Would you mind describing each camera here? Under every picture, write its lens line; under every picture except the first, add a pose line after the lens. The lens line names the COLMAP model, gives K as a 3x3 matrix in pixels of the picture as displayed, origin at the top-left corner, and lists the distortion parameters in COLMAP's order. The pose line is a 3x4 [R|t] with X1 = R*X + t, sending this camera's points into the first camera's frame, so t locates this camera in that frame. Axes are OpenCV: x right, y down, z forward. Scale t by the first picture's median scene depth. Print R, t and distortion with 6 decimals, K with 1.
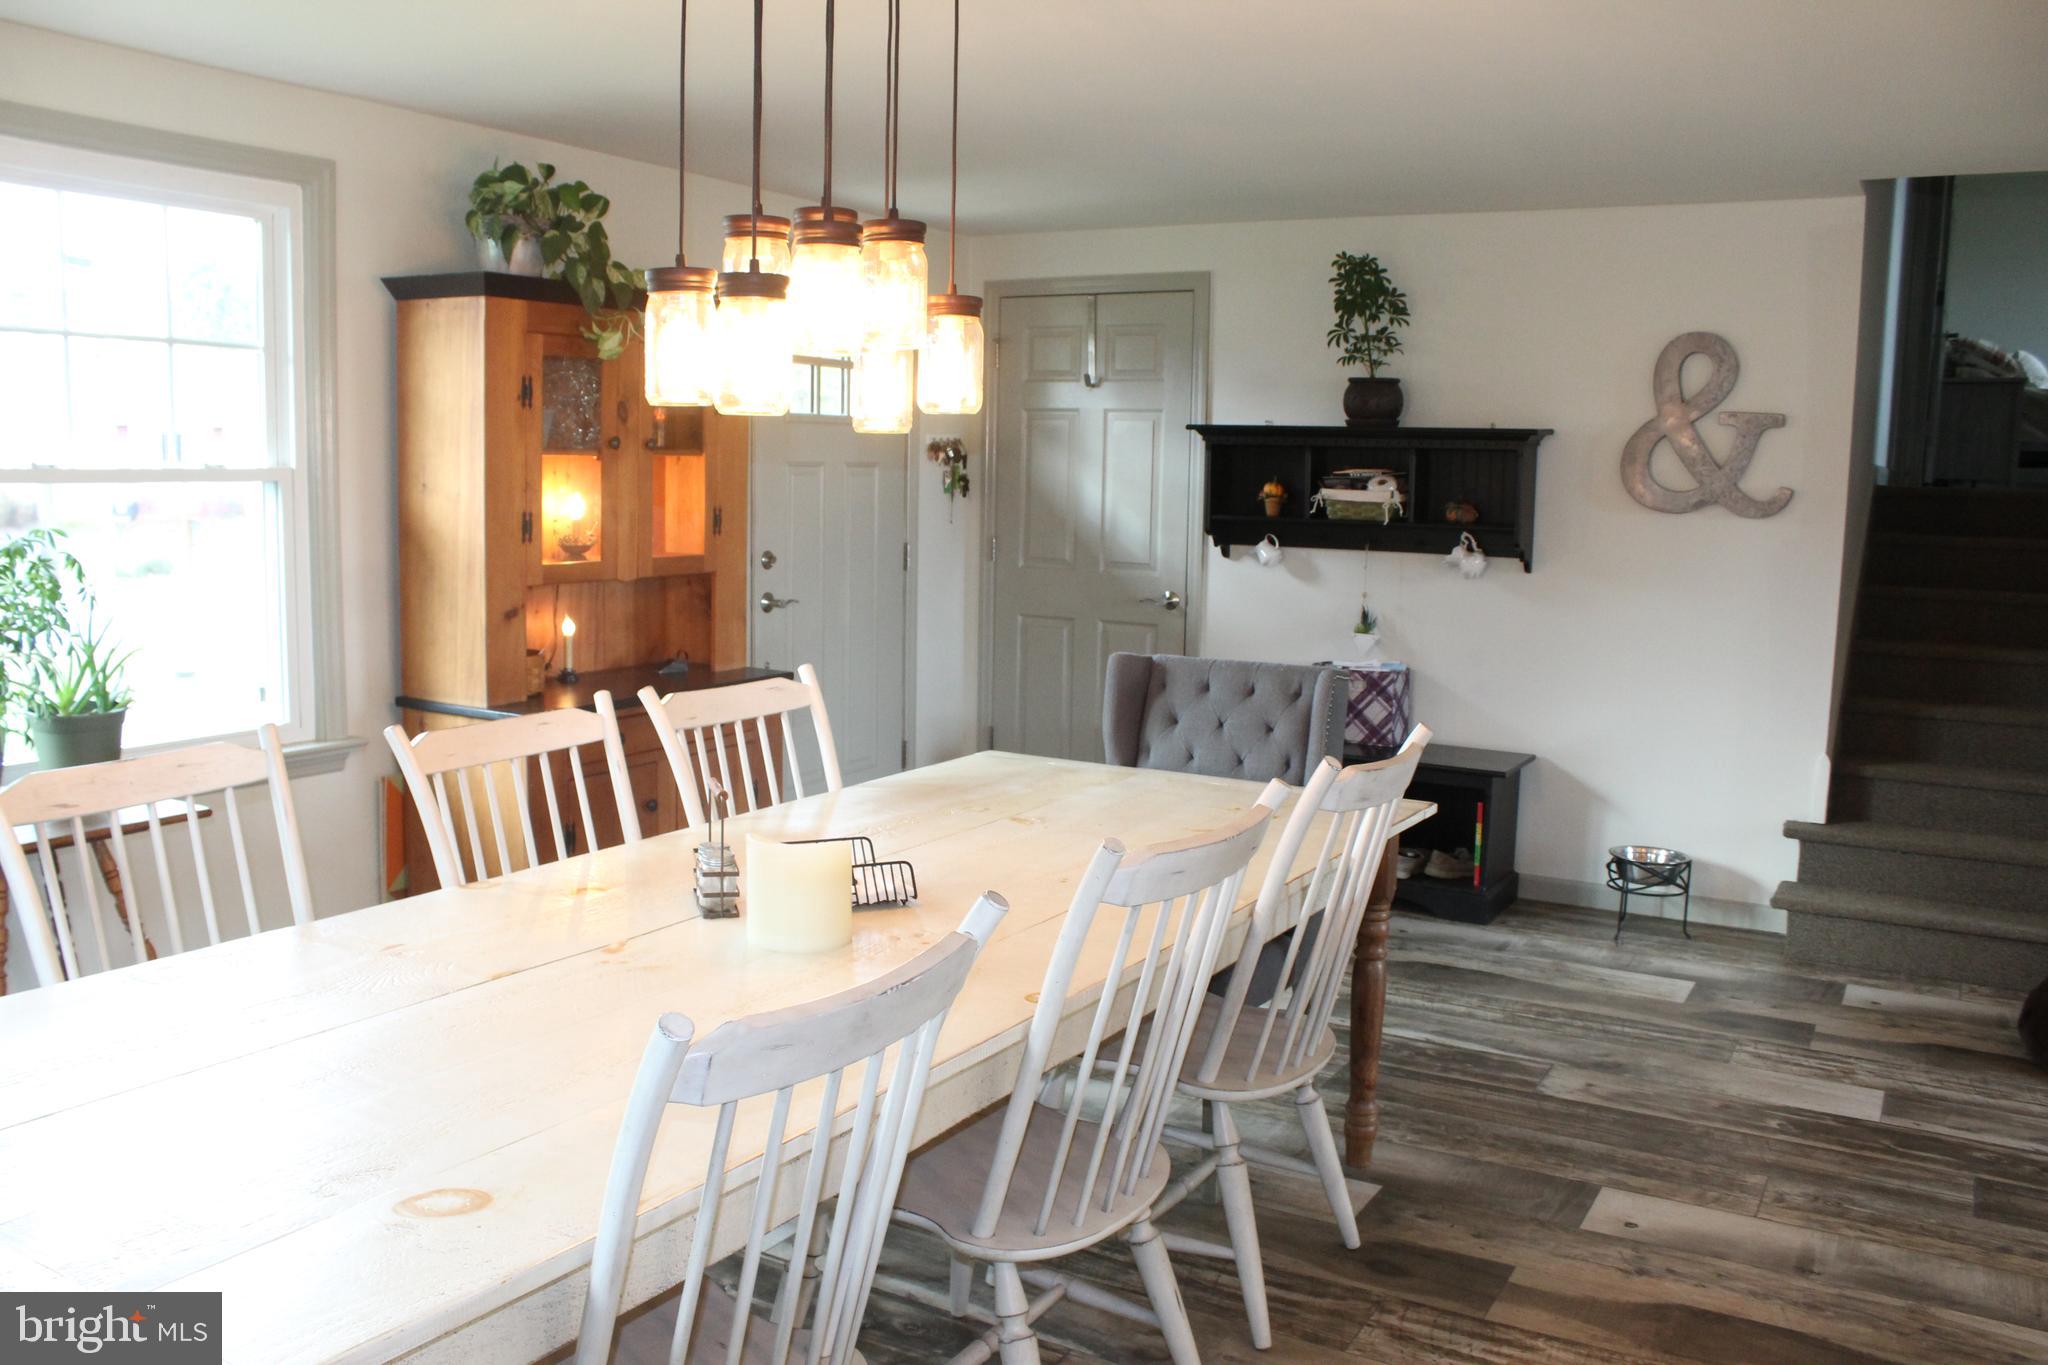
lens RADIAL K [[1692.3, 0, 971.3], [0, 1692.3, 686.2], [0, 0, 1]] dist [-0.149539, 0.120727]
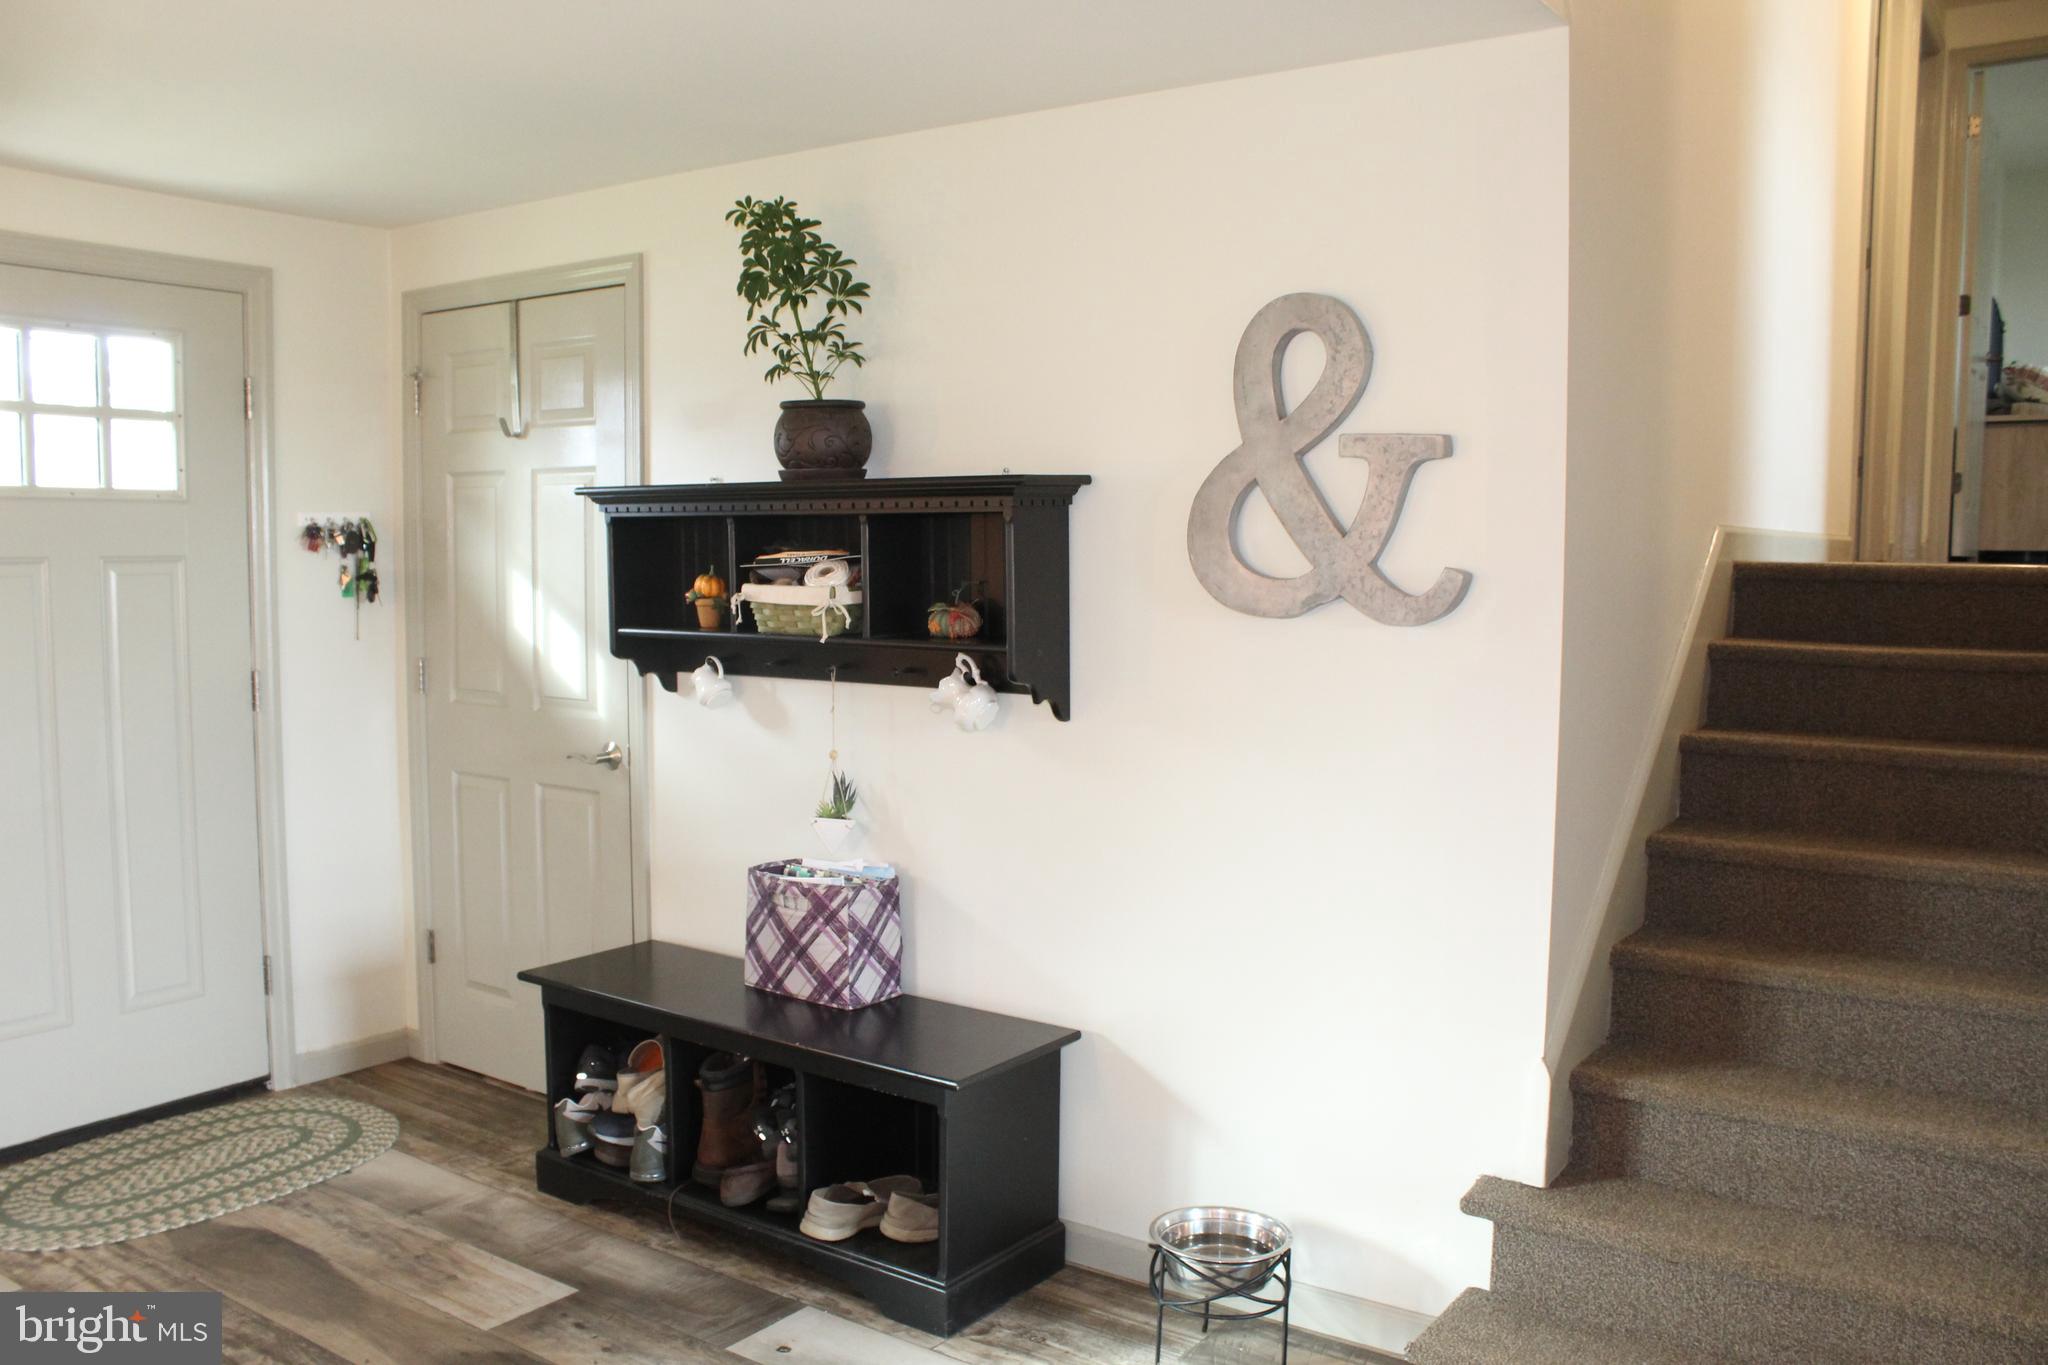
lens RADIAL K [[1692.3, 0, 960.1], [0, 1692.3, 695.5], [0, 0, 1]] dist [-0.149539, 0.120727]
pose [[0.996606, -0.005651, -0.082123, 0.344492], [0.002062, 0.999041, -0.043725, -0.050617], [0.082291, 0.043407, 0.995663, 0.400348]]
